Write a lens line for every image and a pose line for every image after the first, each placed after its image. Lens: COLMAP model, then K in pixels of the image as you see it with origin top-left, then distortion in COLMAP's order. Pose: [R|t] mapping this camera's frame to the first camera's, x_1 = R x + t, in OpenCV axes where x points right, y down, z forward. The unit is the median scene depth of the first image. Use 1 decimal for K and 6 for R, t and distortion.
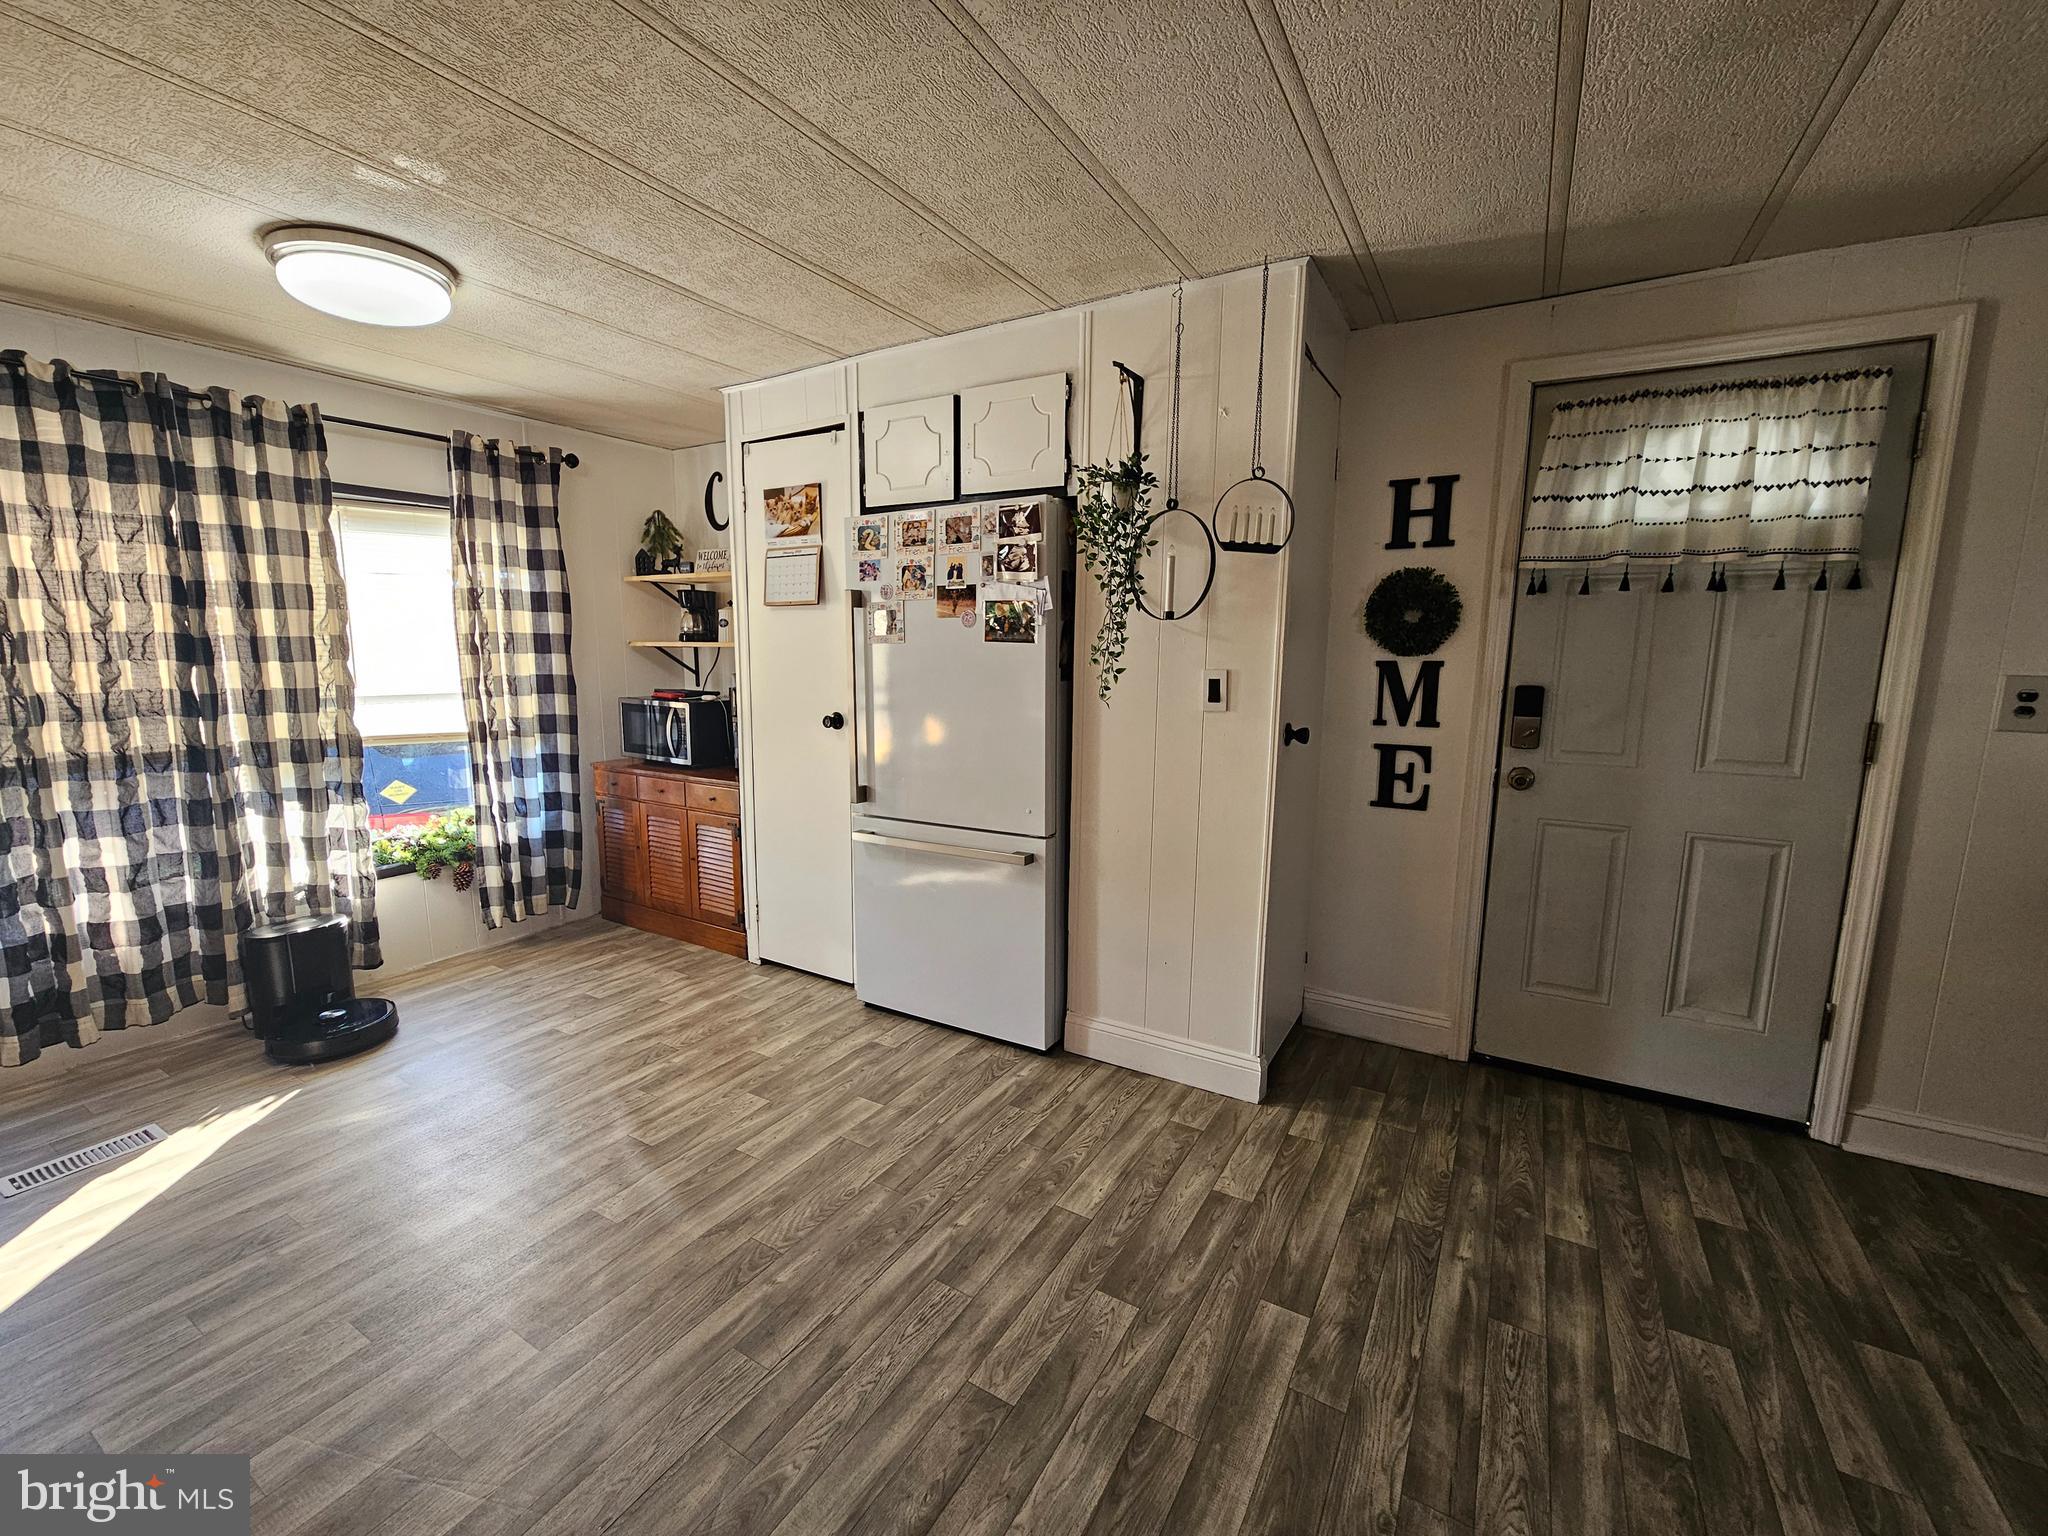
lens RADIAL K [[843.0, 0, 1012.5], [0, 843.0, 768.5], [0, 0, 1]] dist [0.001225, -0.000043]
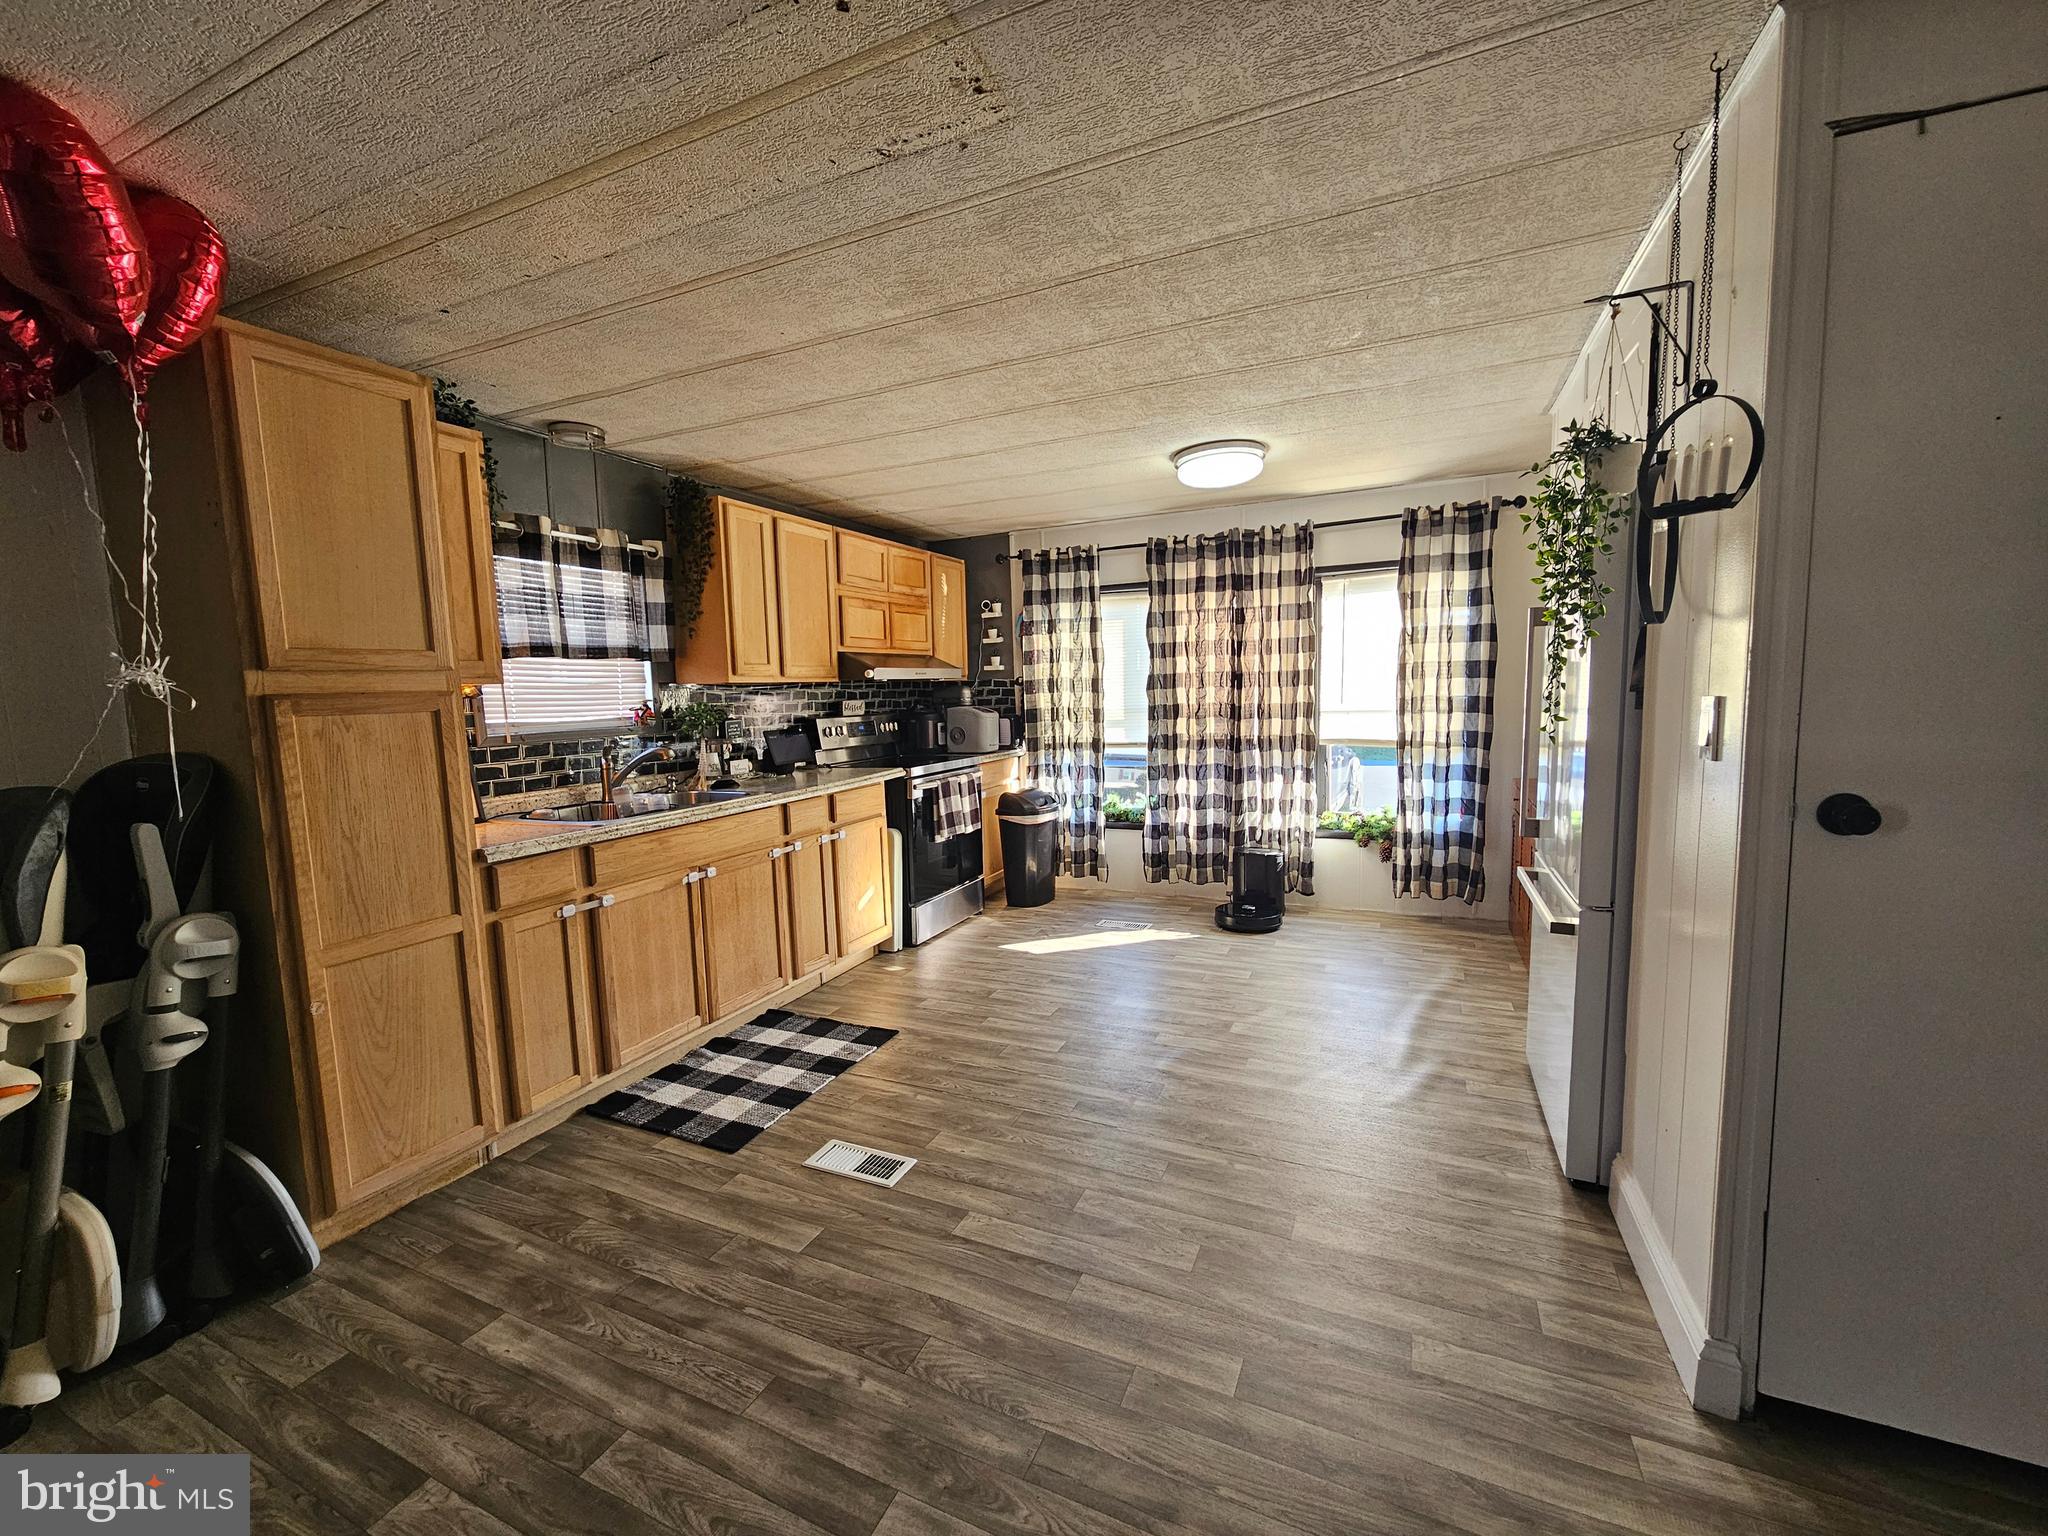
lens RADIAL K [[843.0, 0, 1012.5], [0, 843.0, 768.5], [0, 0, 1]] dist [0.001225, -0.000043]
pose [[0.105571, 0.092081, -0.990139, 0.791671], [-0.114907, 0.990163, 0.079831, -0.050501], [0.987750, 0.105346, 0.115113, 0.391436]]
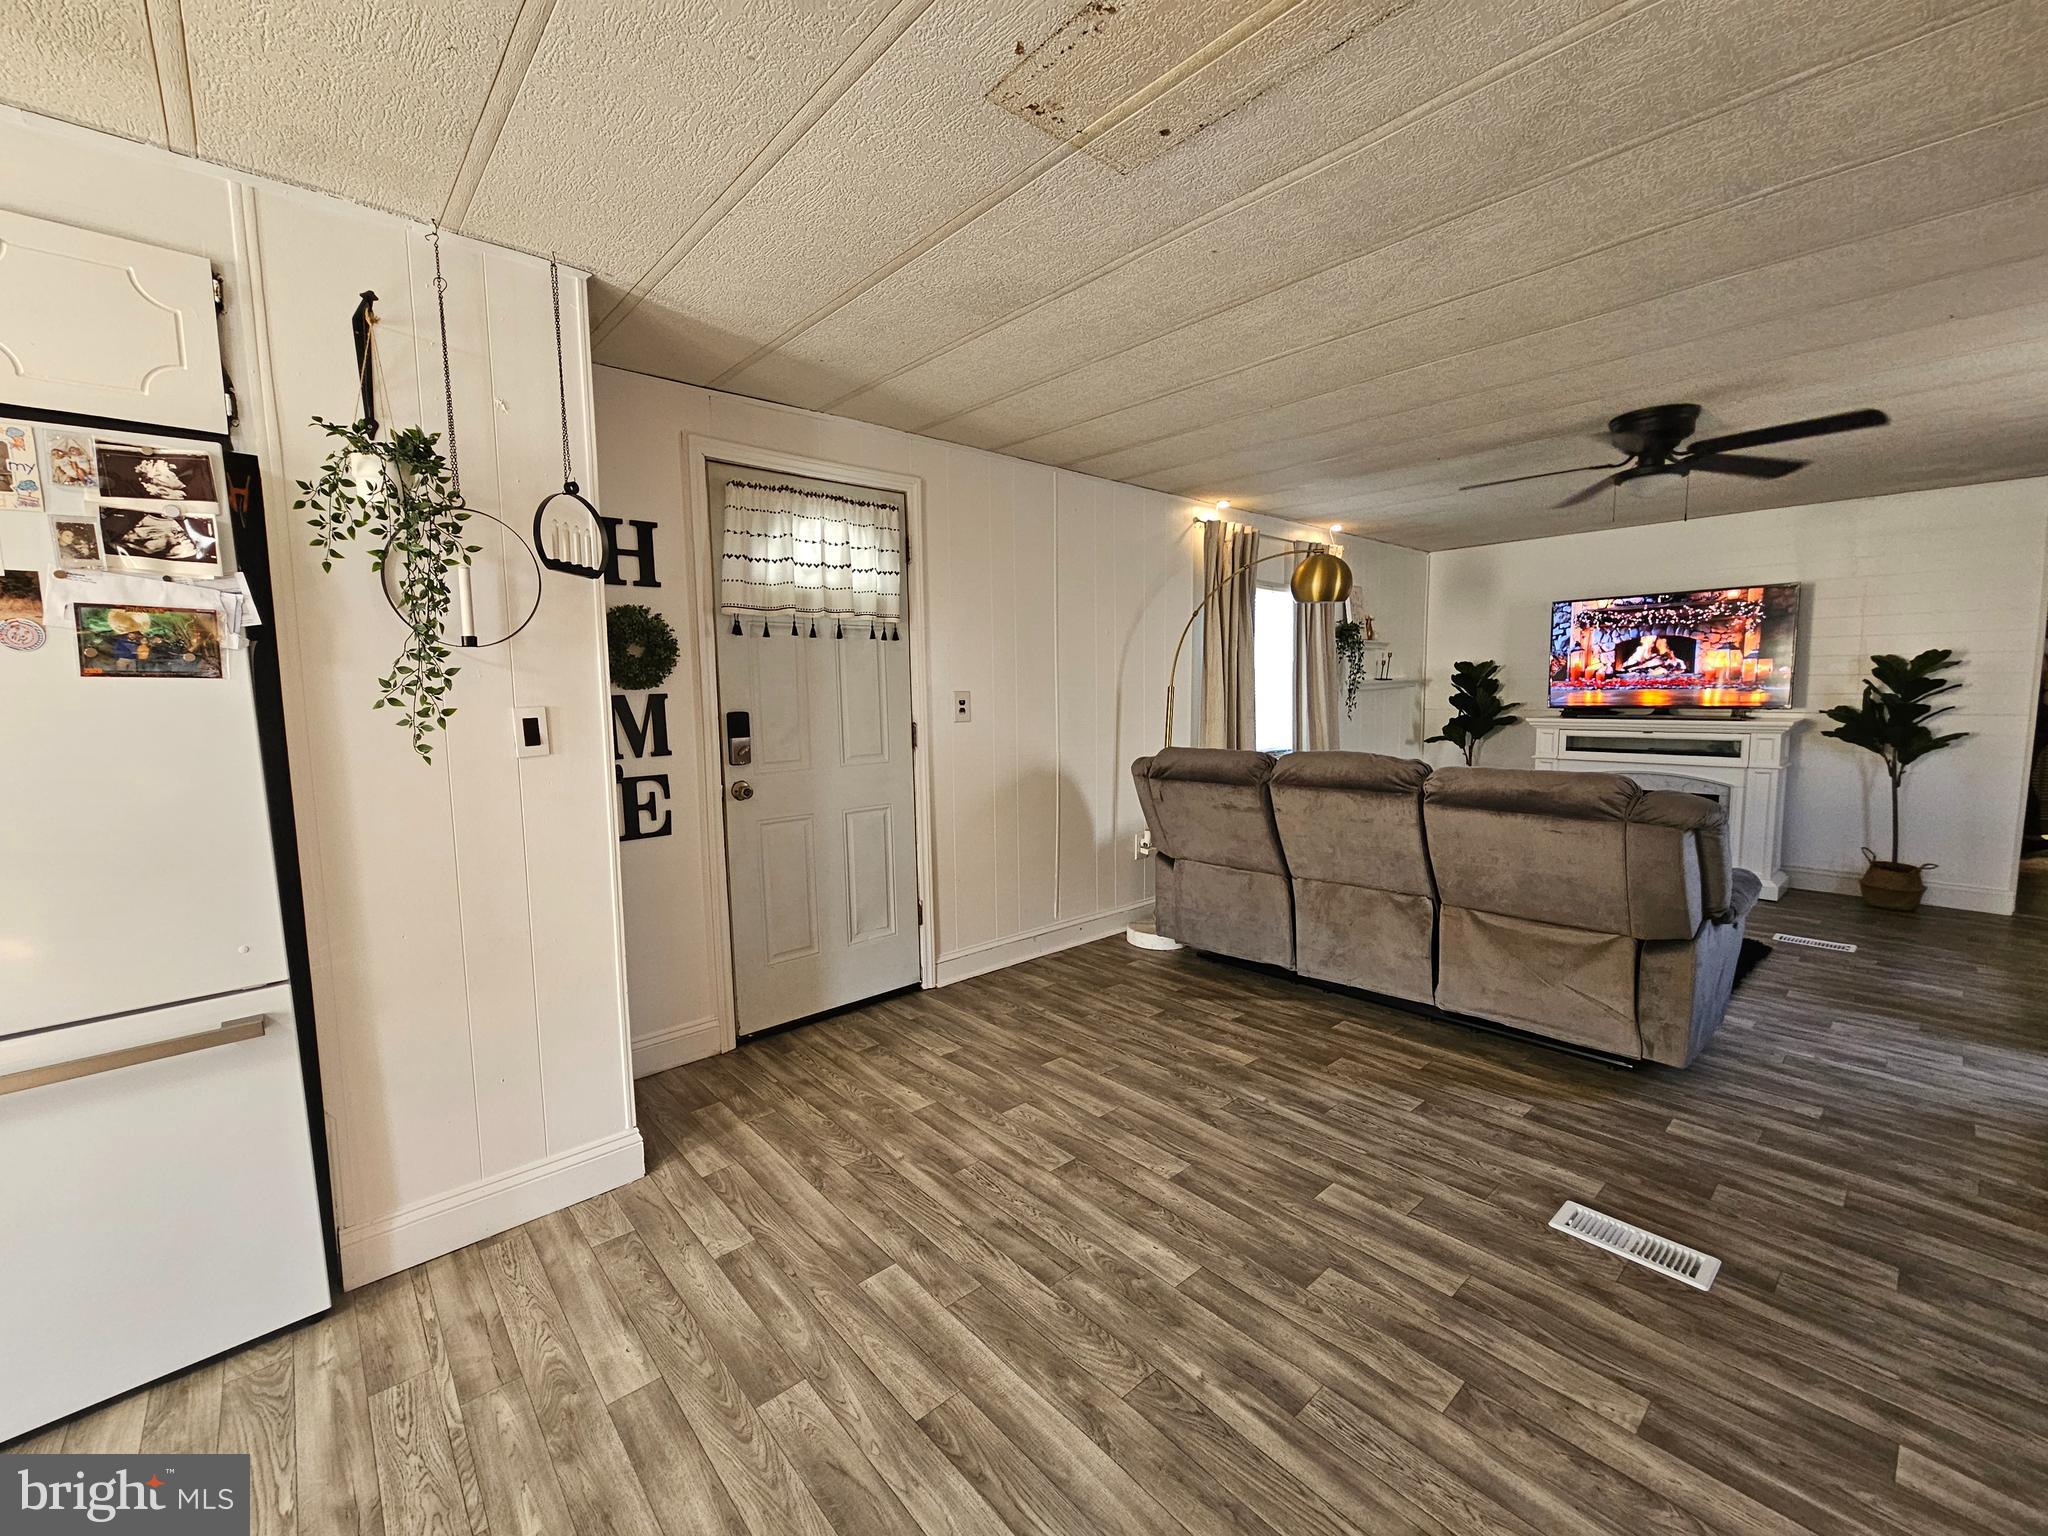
lens RADIAL K [[843.0, 0, 1012.5], [0, 843.0, 768.5], [0, 0, 1]] dist [0.001225, -0.000043]
pose [[0.303355, -0.106149, 0.946947, -0.403058], [0.156770, 0.985794, 0.060283, -0.030592], [-0.939893, 0.130166, 0.315686, 0.275395]]
